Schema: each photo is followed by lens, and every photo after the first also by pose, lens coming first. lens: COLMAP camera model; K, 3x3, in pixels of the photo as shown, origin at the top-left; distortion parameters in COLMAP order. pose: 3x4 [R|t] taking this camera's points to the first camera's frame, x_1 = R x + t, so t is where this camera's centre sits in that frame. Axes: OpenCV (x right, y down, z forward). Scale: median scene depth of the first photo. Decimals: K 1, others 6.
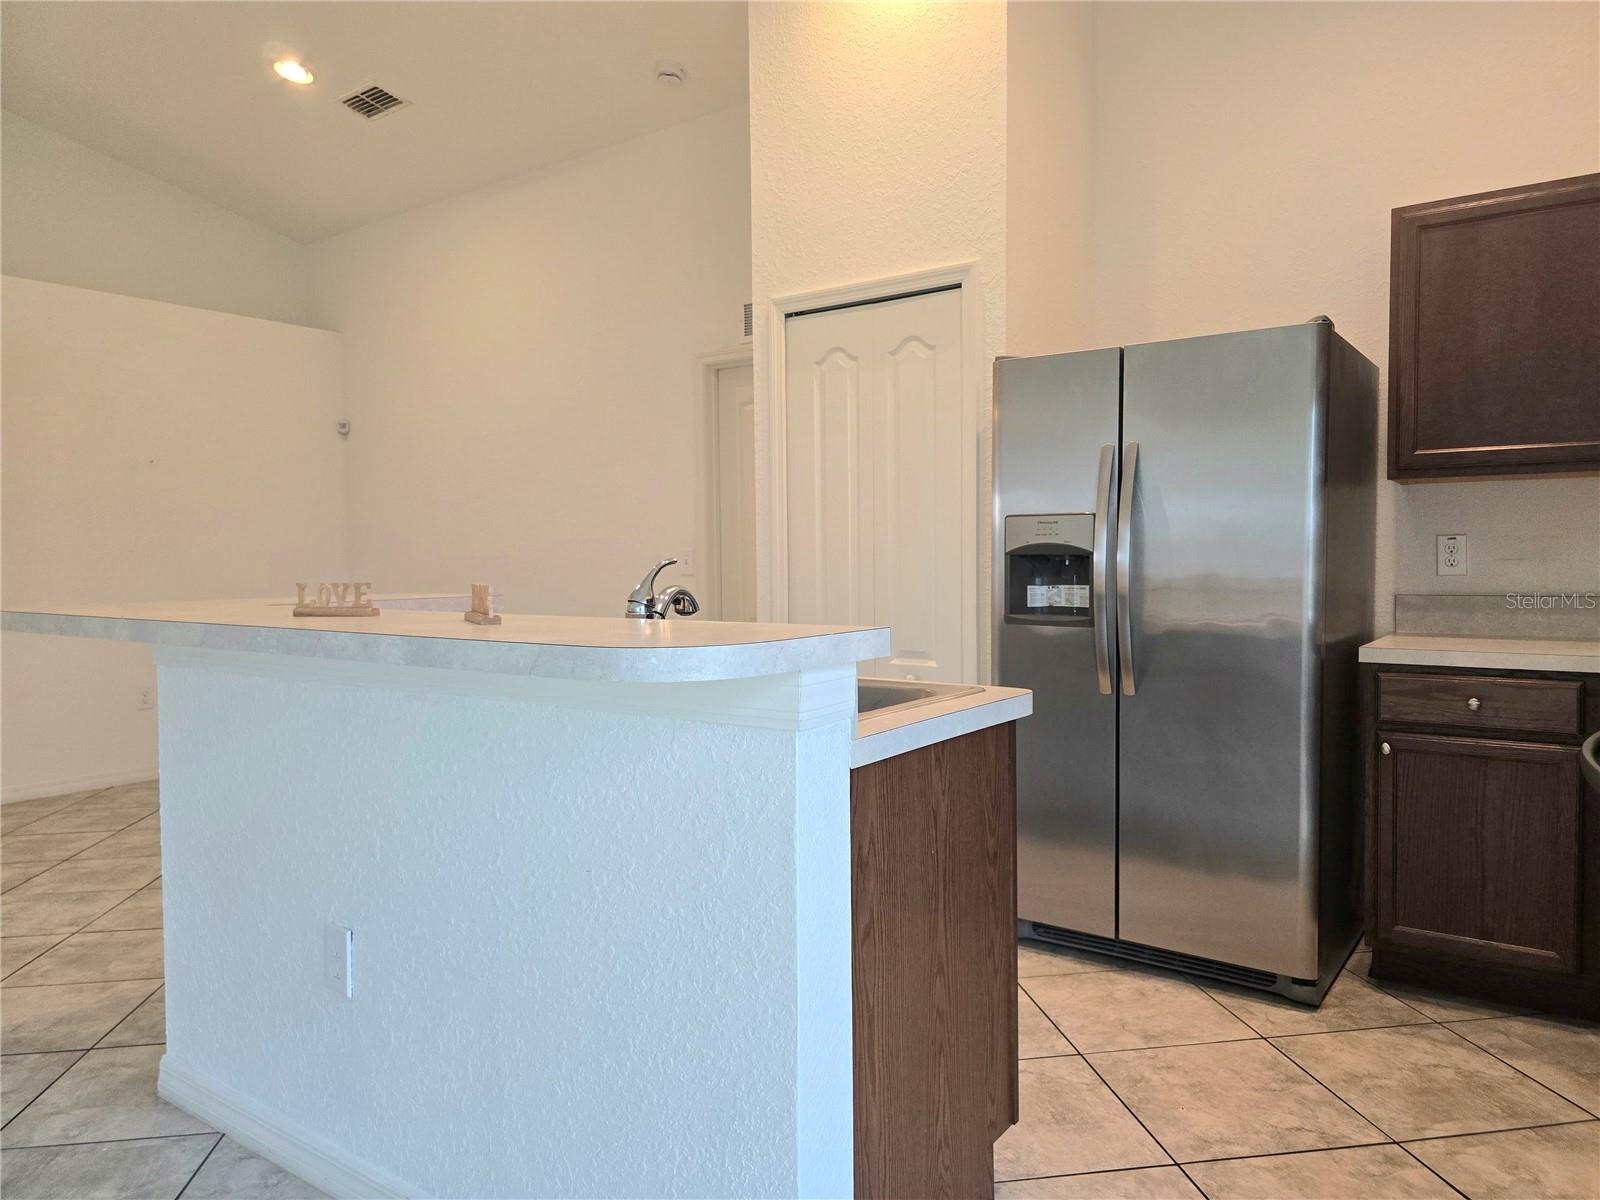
lens RADIAL K [[1076.2, 0, 808.5], [0, 1076.2, 601.6], [0, 0, 1]] dist [0.057683, -0.052081]
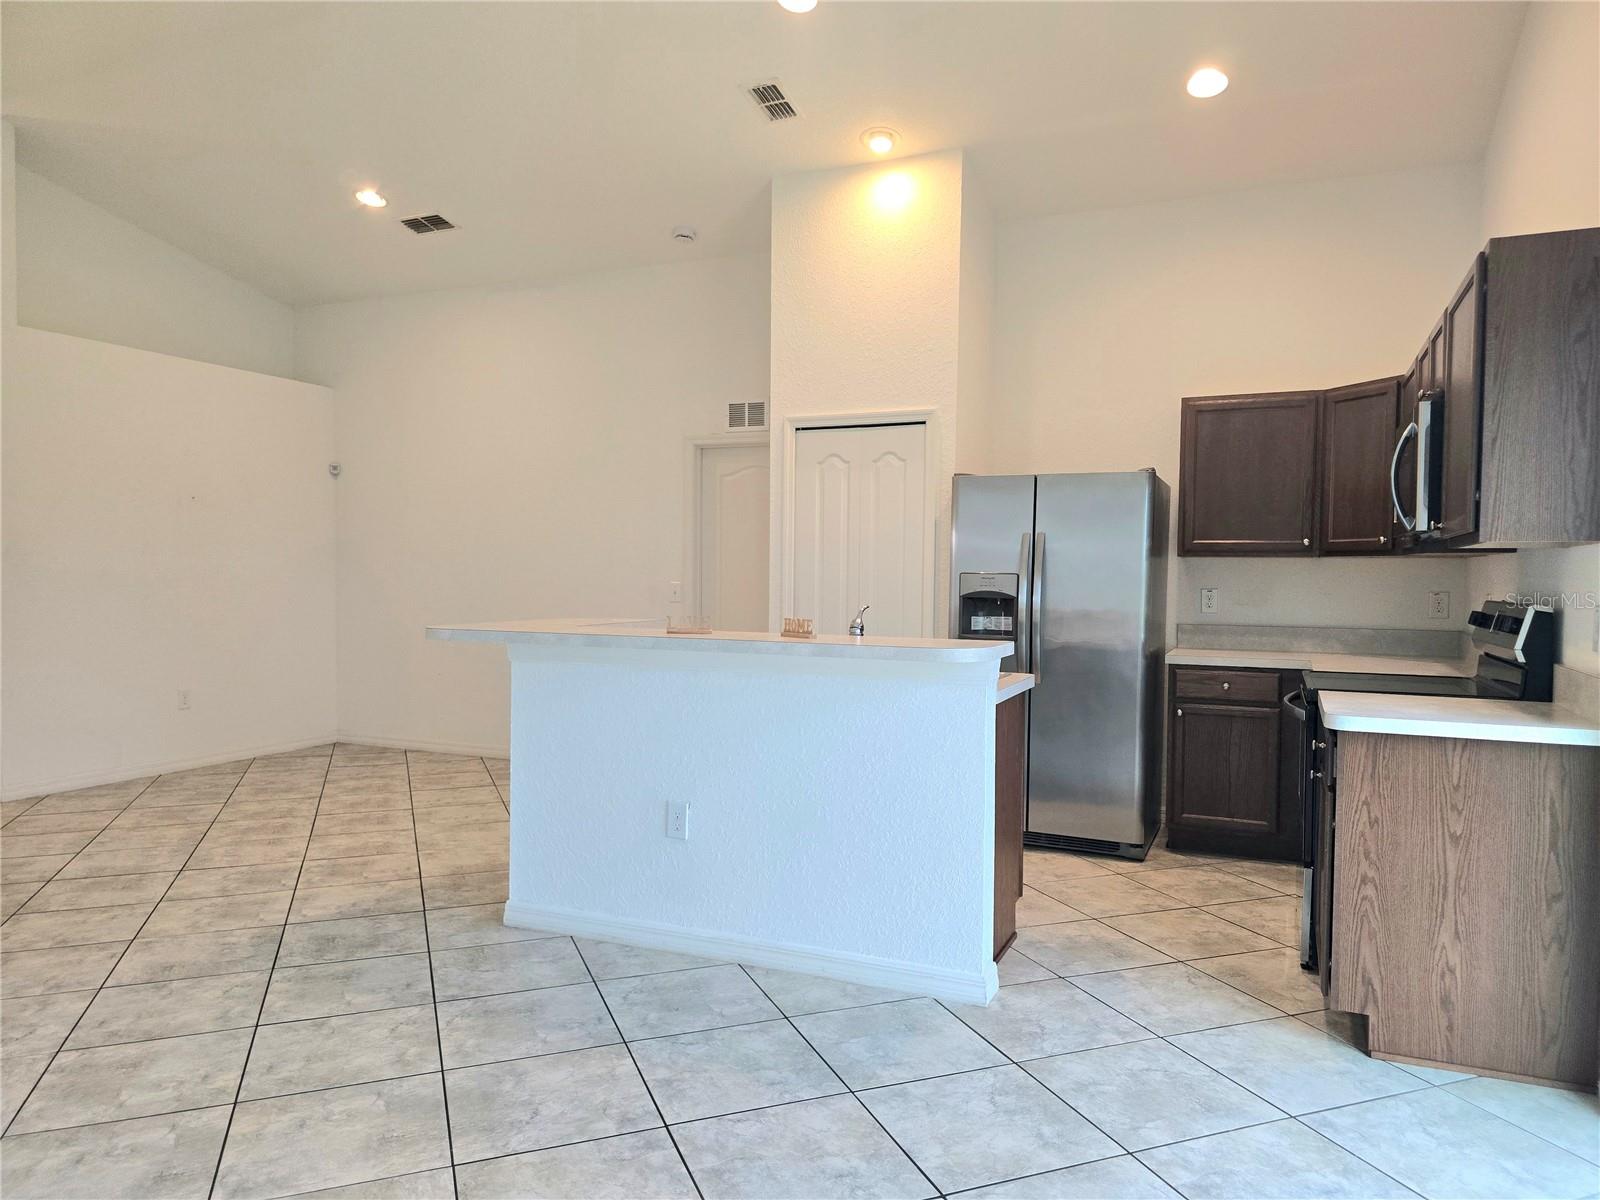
lens RADIAL K [[1076.2, 0, 791.9], [0, 1076.2, 618.4], [0, 0, 1]] dist [0.057683, -0.052081]
pose [[0.979146, 0.010437, 0.202891, -0.411707], [-0.010272, 0.999946, -0.001866, -0.006866], [-0.202899, -0.000257, 0.979200, -0.548123]]
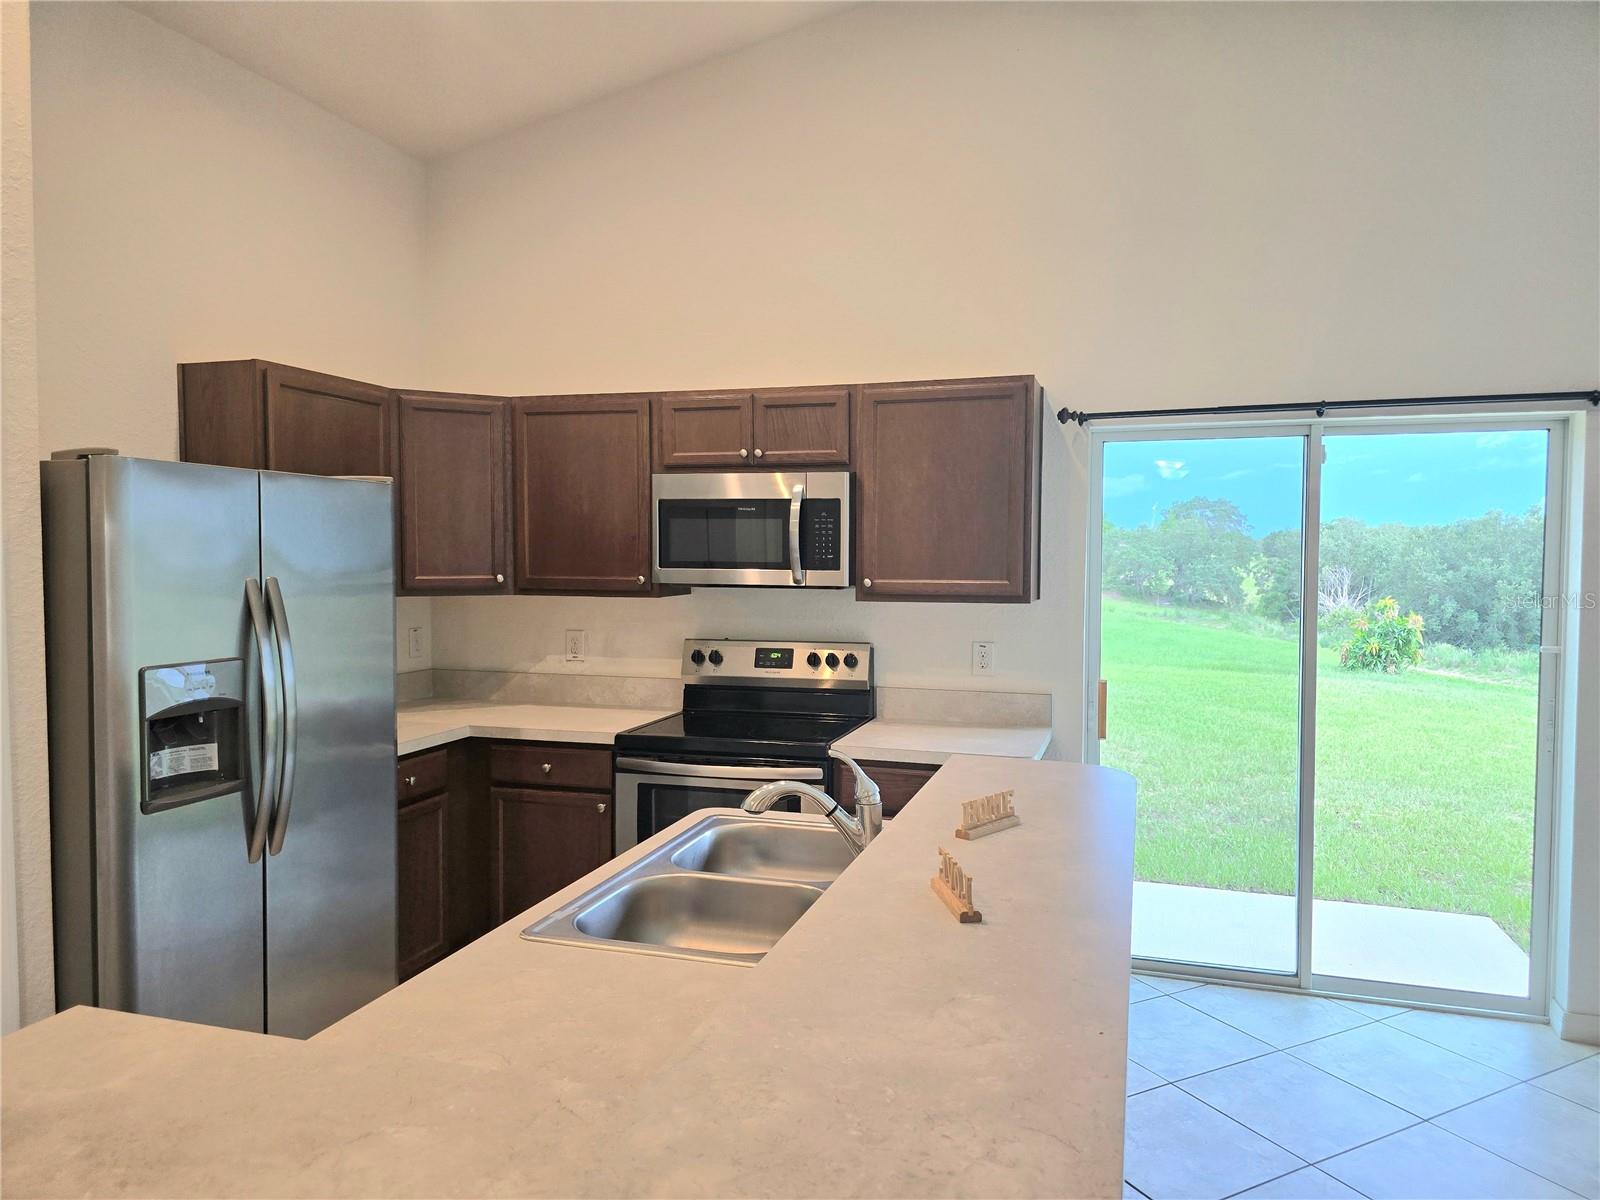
lens RADIAL K [[1076.2, 0, 814.7], [0, 1076.2, 598.6], [0, 0, 1]] dist [0.057683, -0.052081]
pose [[-0.328450, -0.030193, 0.944039, -0.711148], [0.045309, 0.997835, 0.047677, -0.150629], [-0.943434, 0.058433, -0.326371, 0.863633]]
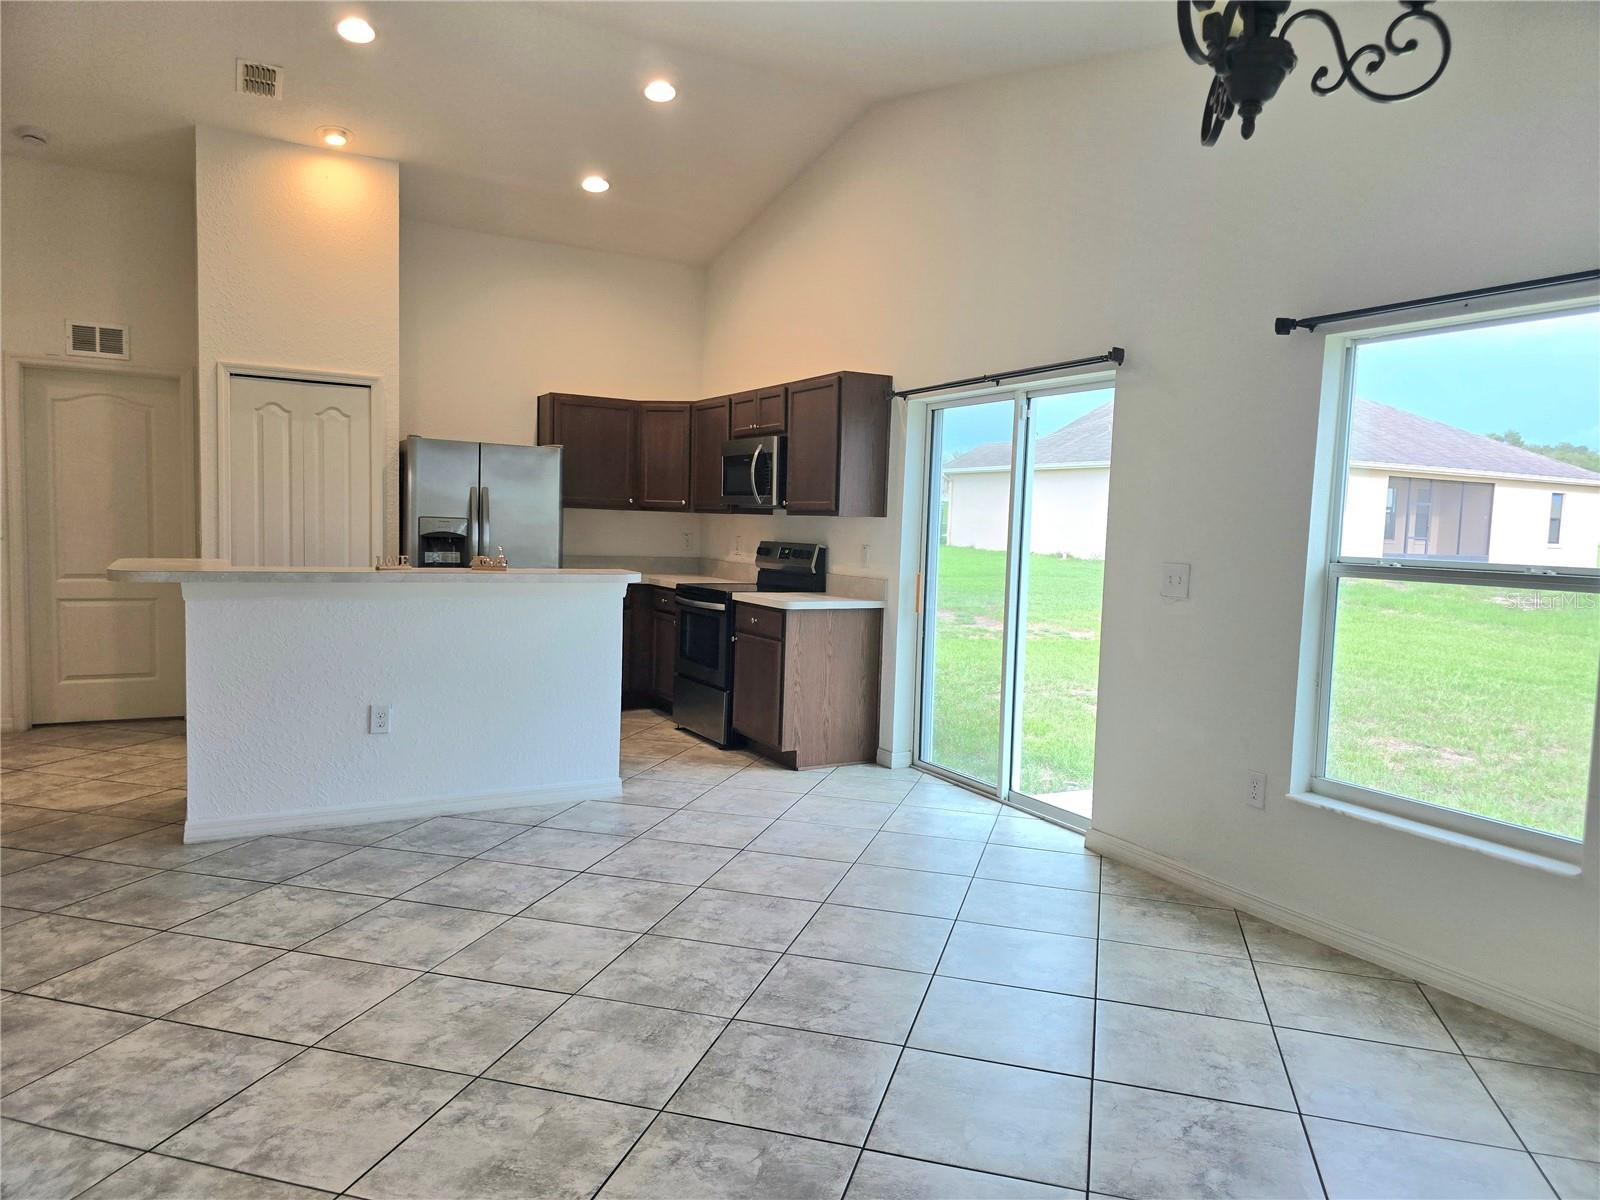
lens RADIAL K [[1076.2, 0, 821.1], [0, 1076.2, 612.4], [0, 0, 1]] dist [0.057683, -0.052081]
pose [[0.410539, -0.049813, 0.910482, -1.420343], [0.004951, 0.998614, 0.052402, -0.004999], [-0.911830, -0.017006, 0.410216, -0.519239]]
